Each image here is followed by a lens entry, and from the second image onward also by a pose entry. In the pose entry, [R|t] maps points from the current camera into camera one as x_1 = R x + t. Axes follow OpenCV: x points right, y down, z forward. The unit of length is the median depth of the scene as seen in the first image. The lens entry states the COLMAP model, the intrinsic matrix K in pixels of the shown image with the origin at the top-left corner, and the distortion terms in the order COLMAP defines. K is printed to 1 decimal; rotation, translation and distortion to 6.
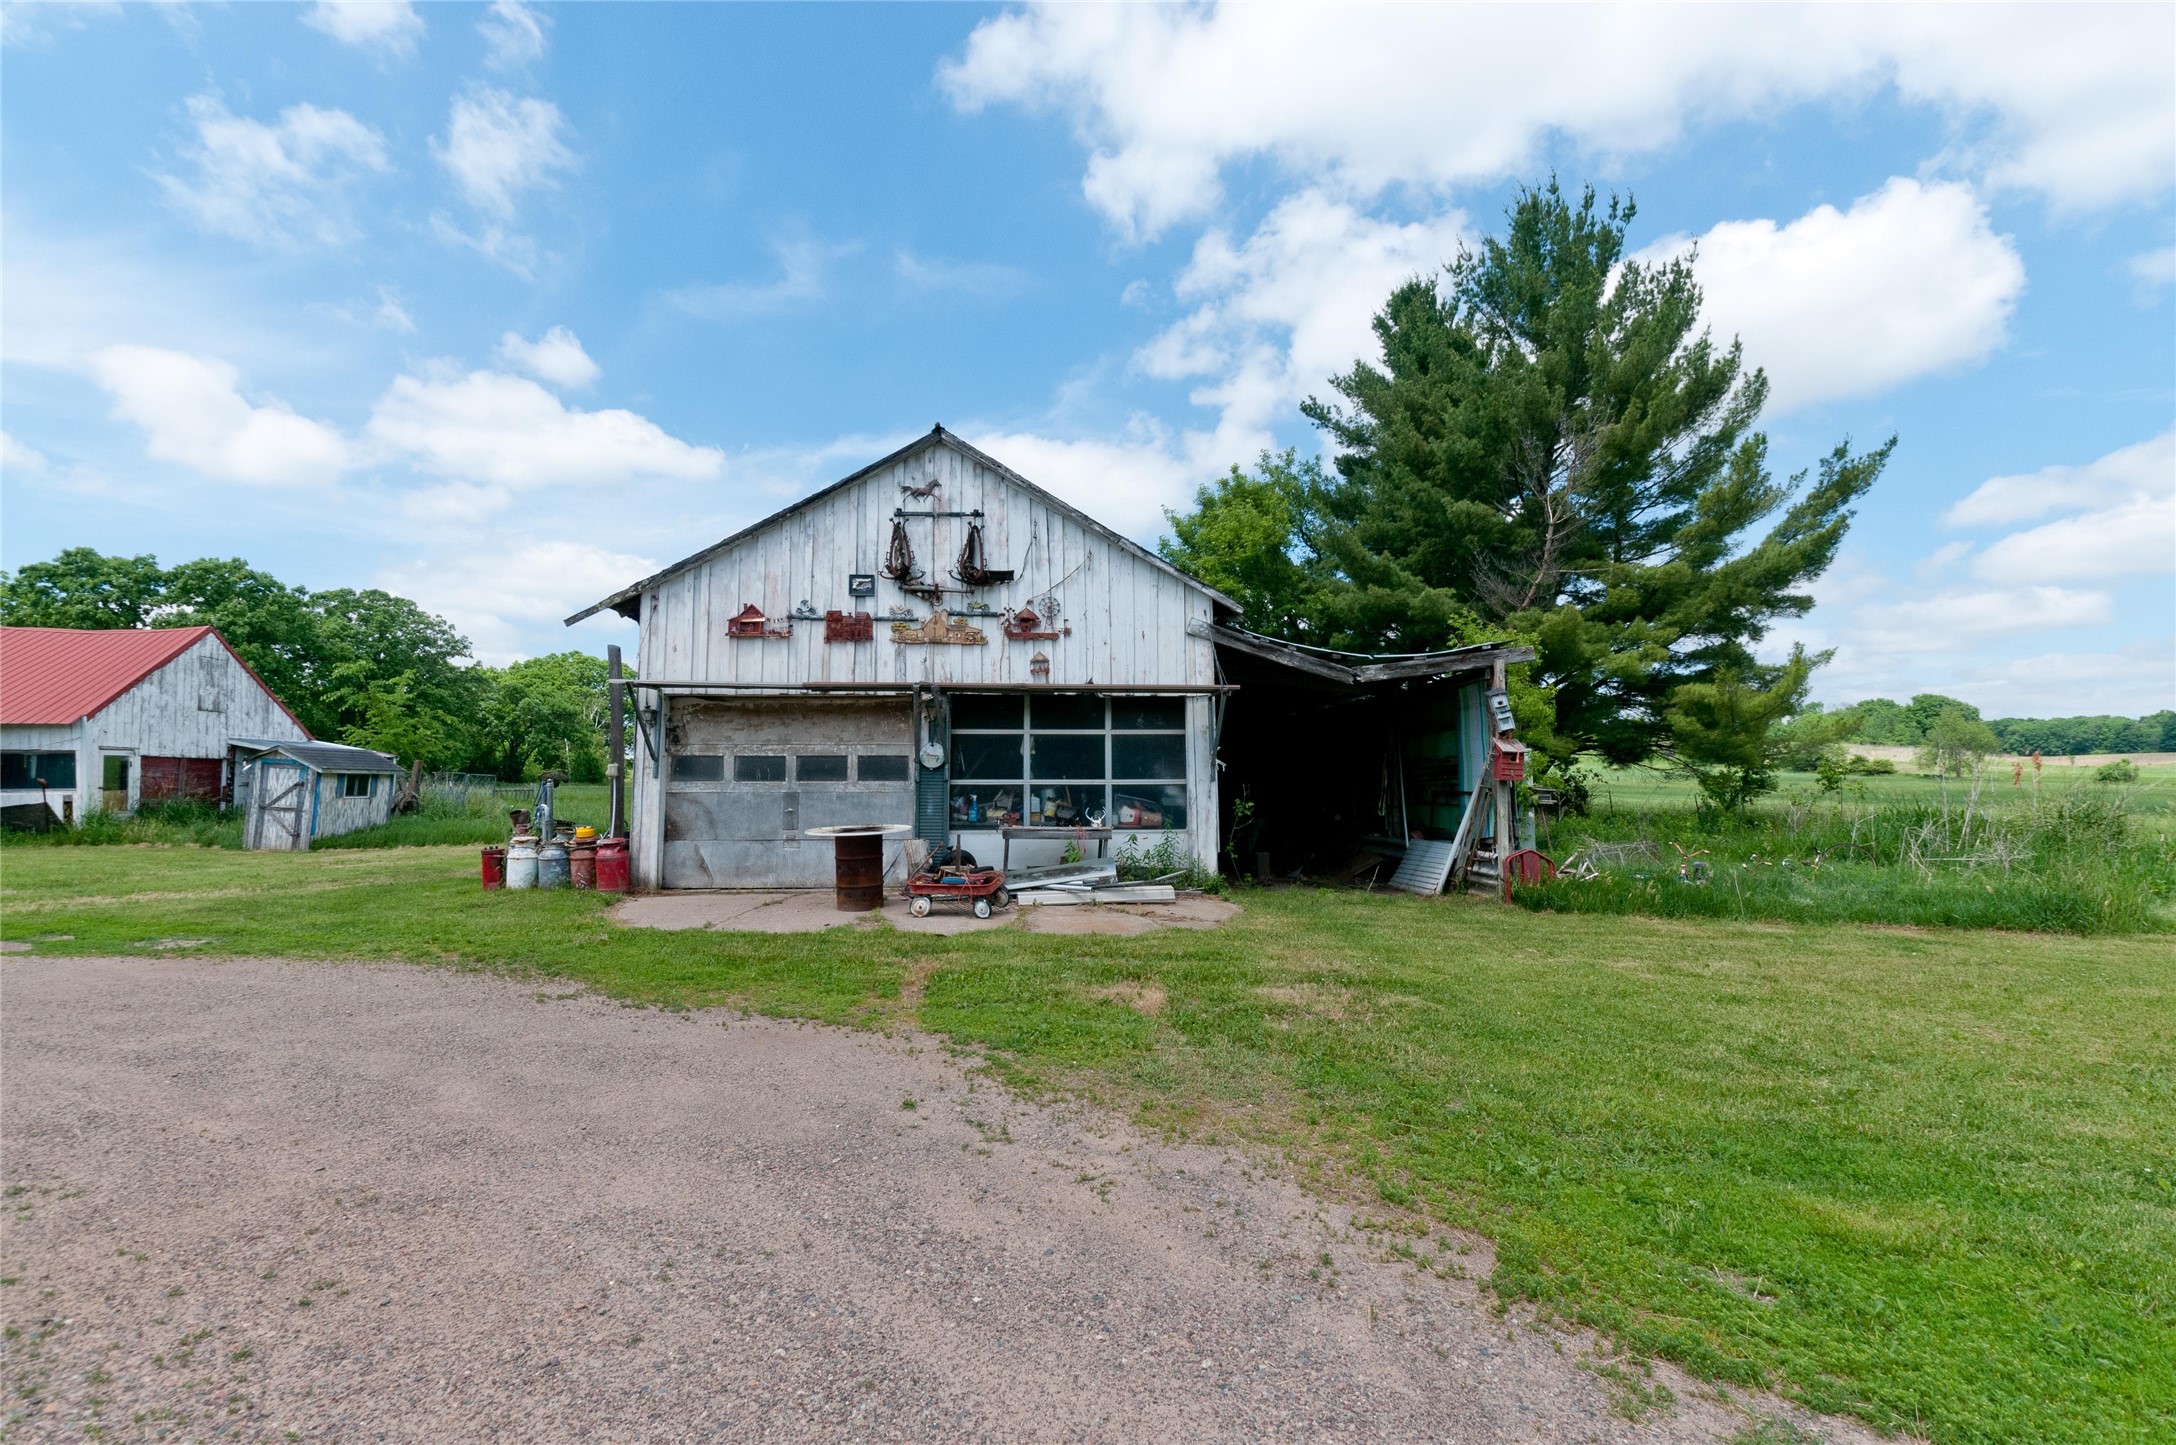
lens RADIAL K [[940.1, 0, 1096.3], [0, 940.1, 739.7], [0, 0, 1]] dist [0.001304, 0.000304]
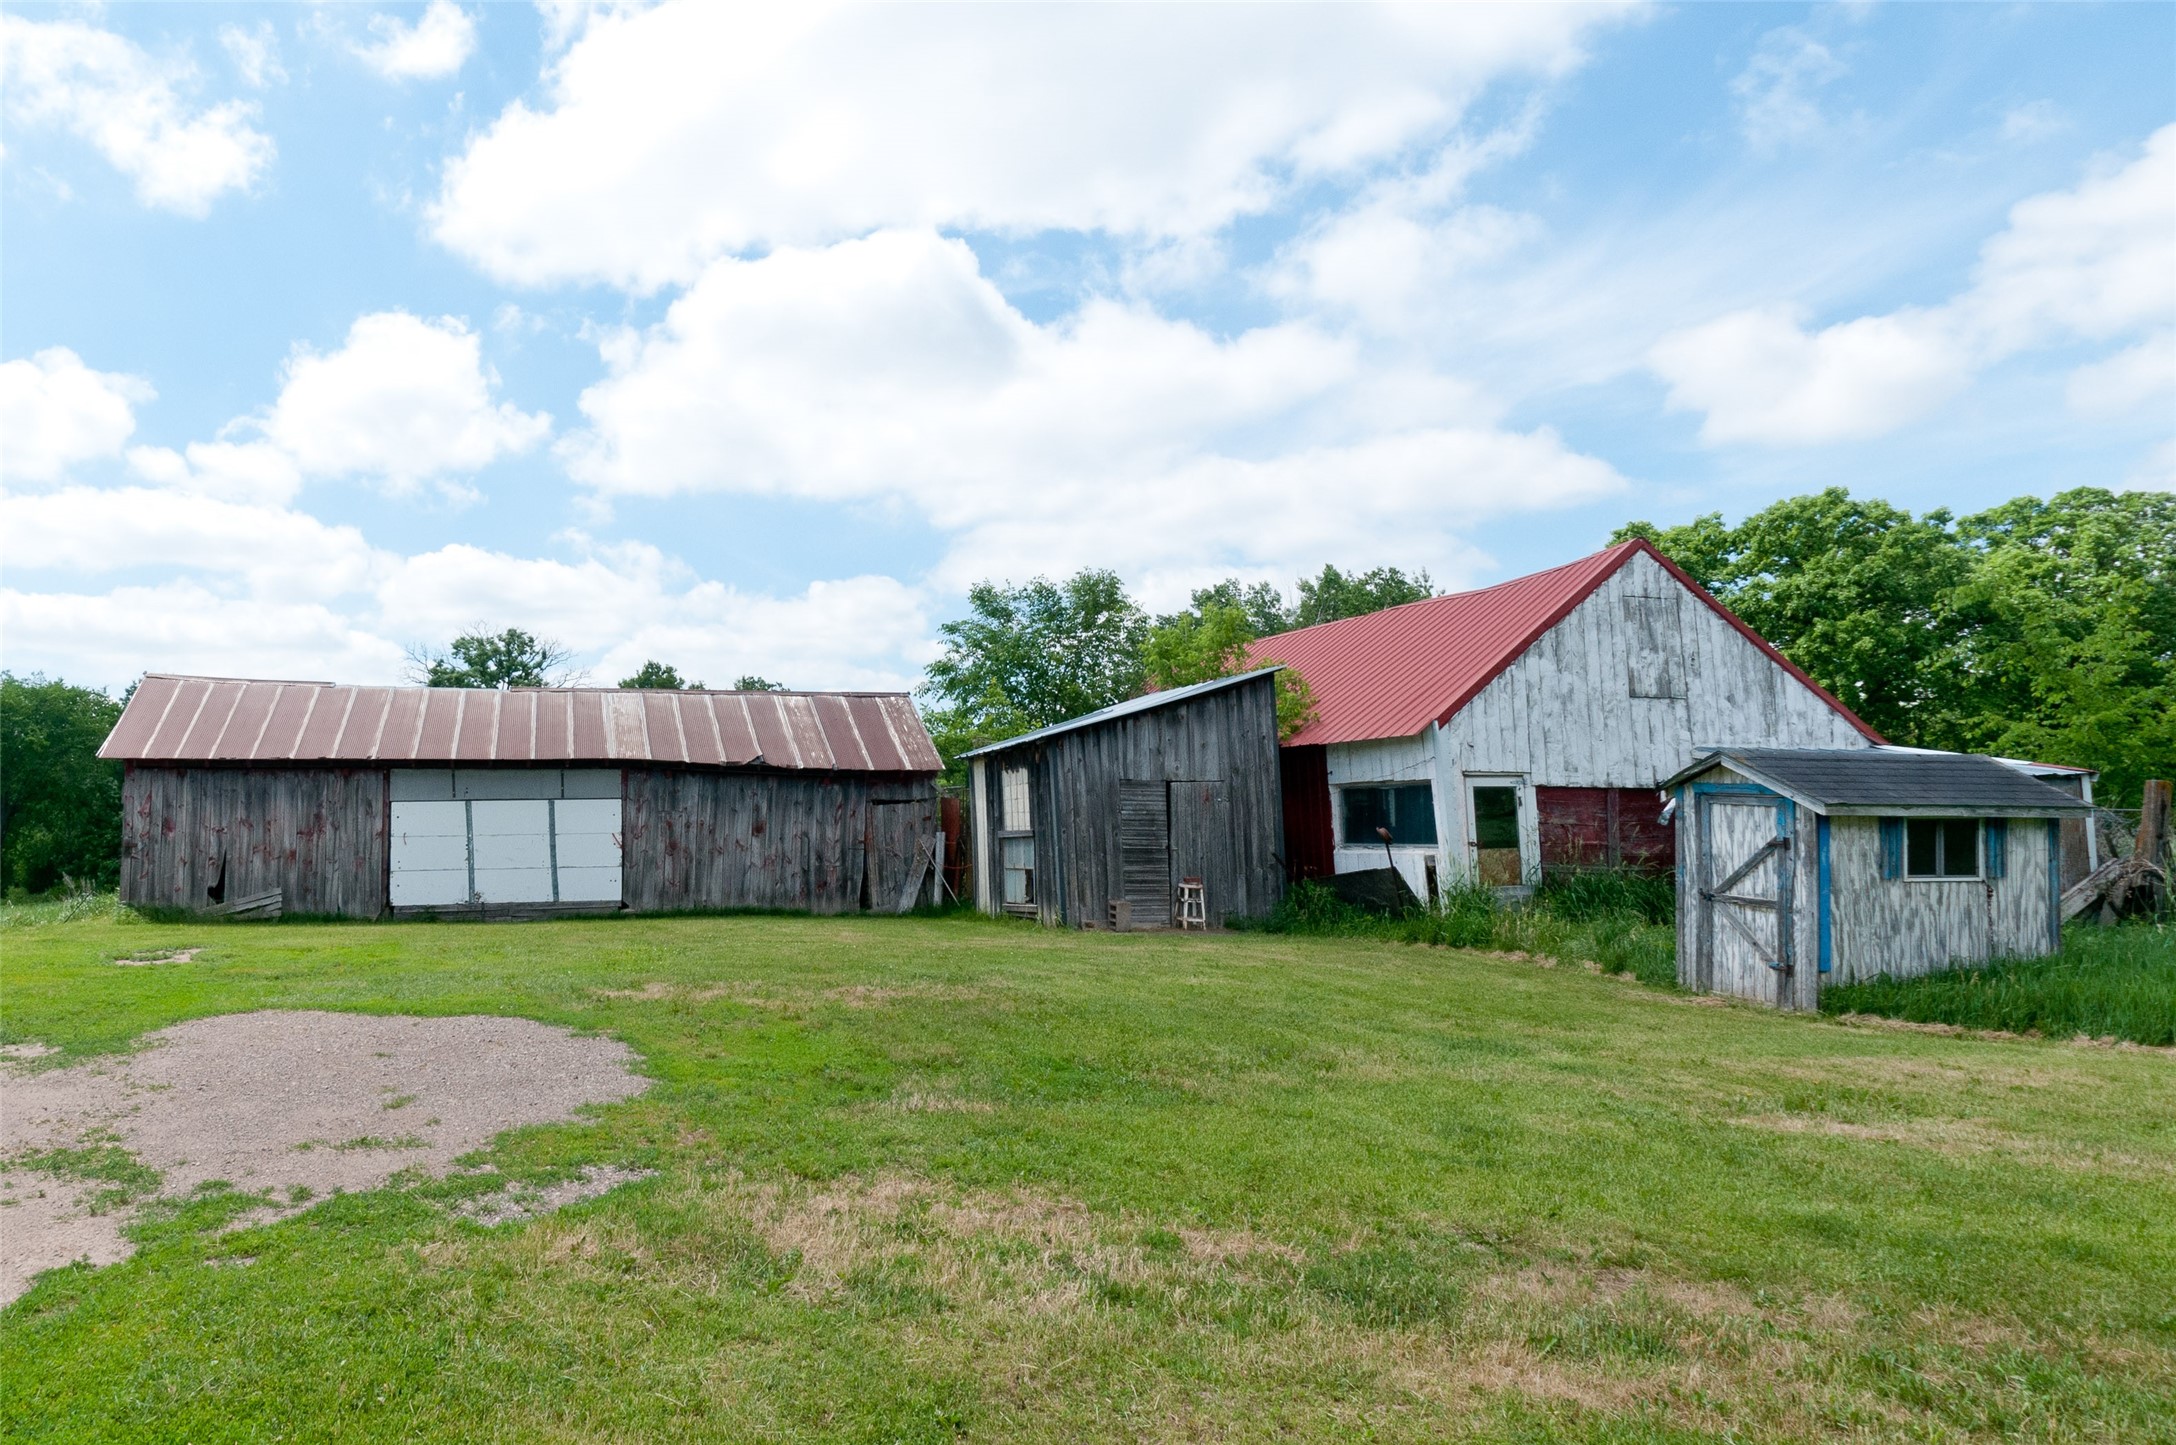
lens RADIAL K [[998.7, 0, 1081.2], [0, 998.7, 724.3], [0, 0, 1]] dist [0.000632, 0.000050]
pose [[0.073780, -0.094787, -0.992760, -0.402948], [0.042586, 0.994864, -0.091823, 0.021056], [0.996365, -0.035503, 0.077437, 0.620428]]
